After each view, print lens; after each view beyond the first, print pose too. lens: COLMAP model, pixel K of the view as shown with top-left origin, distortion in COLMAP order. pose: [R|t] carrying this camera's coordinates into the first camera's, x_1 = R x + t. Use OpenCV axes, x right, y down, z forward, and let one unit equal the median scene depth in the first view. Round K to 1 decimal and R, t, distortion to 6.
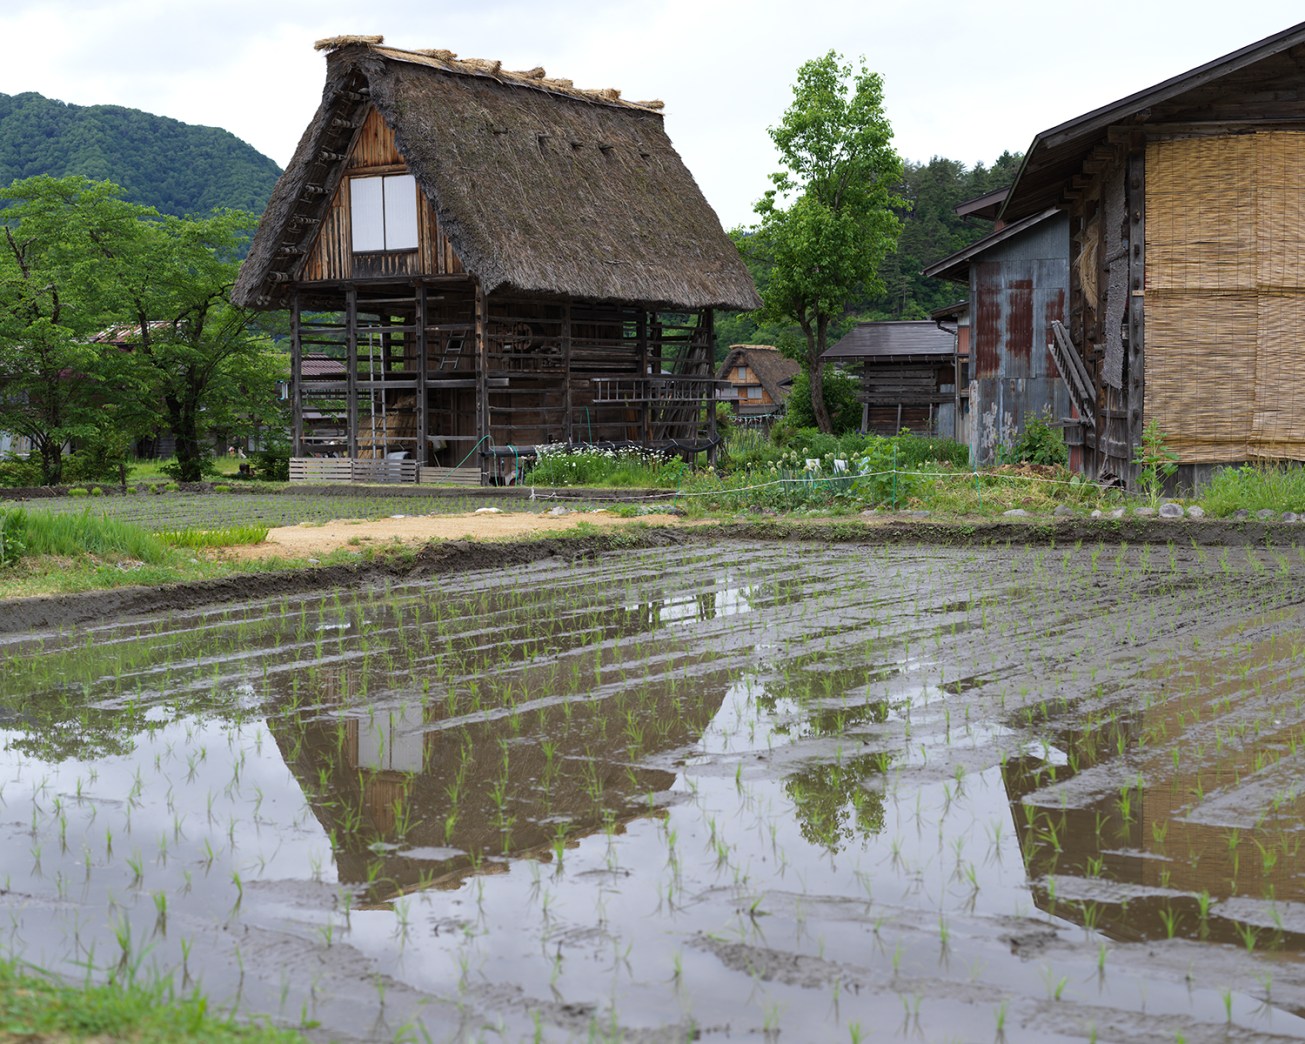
lens RADIAL K [[2058.7, 0, 655.0], [0, 2058.7, 490.5], [0, 0, 1]] dist [-0.028812, -0.023644]
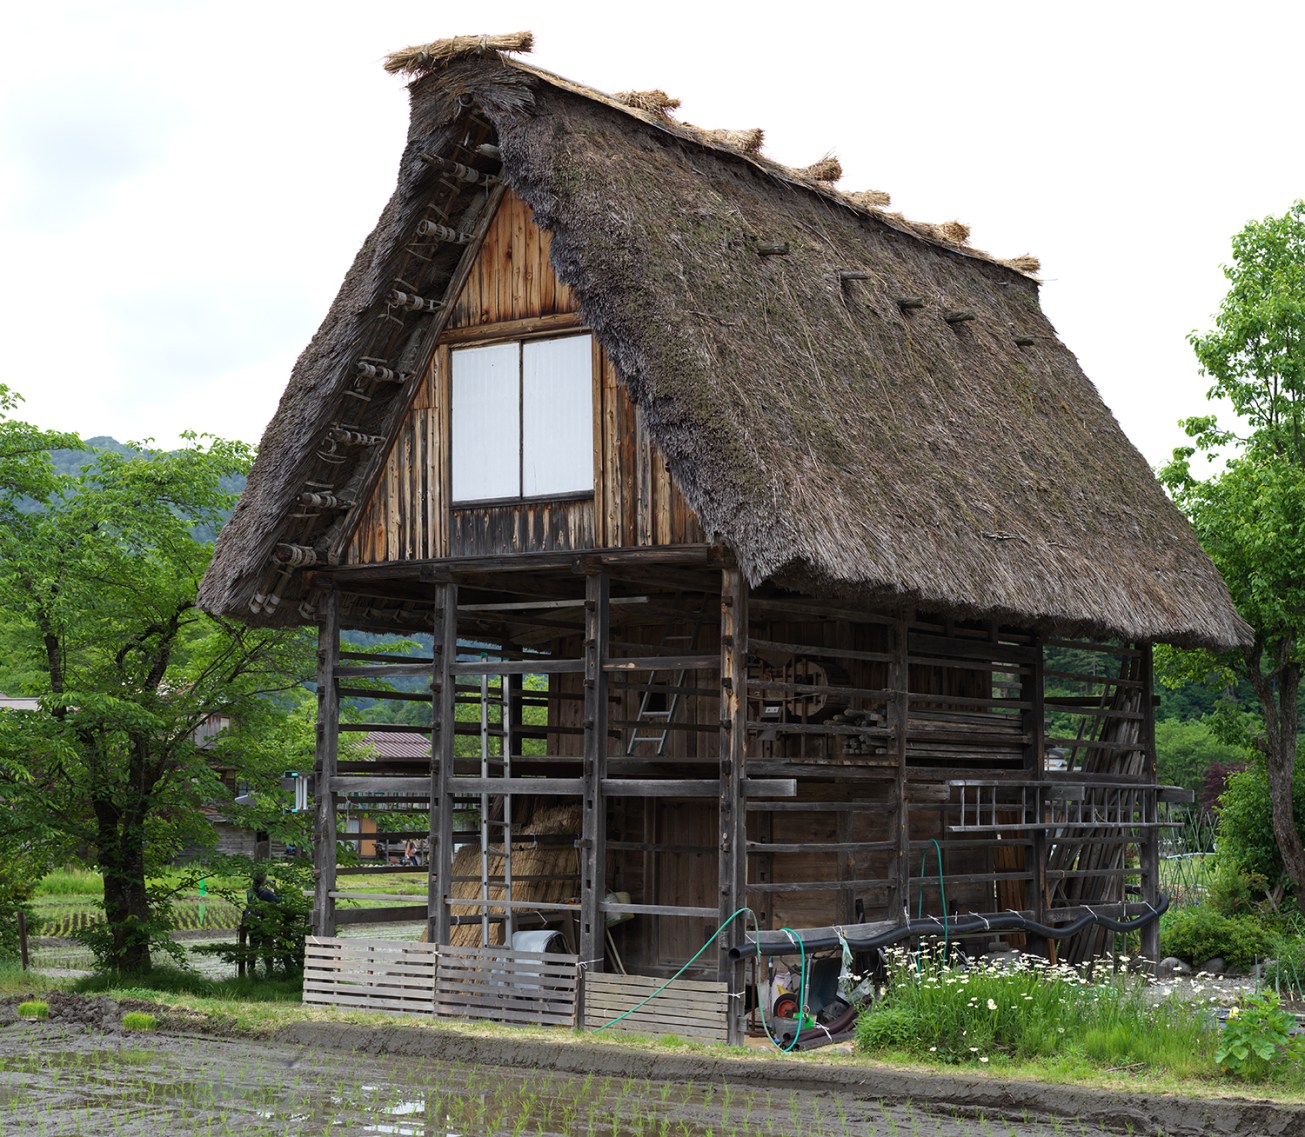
lens RADIAL K [[2508.6, 0, 652.5], [0, 2508.6, 568.5], [0, 0, 1]] dist [-0.000010, 0.072963]
pose [[0.997881, 0.013751, -0.063597, -0.063687], [-0.021974, 0.991211, -0.130454, -0.026676], [0.061244, 0.131575, 0.989413, 0.431016]]
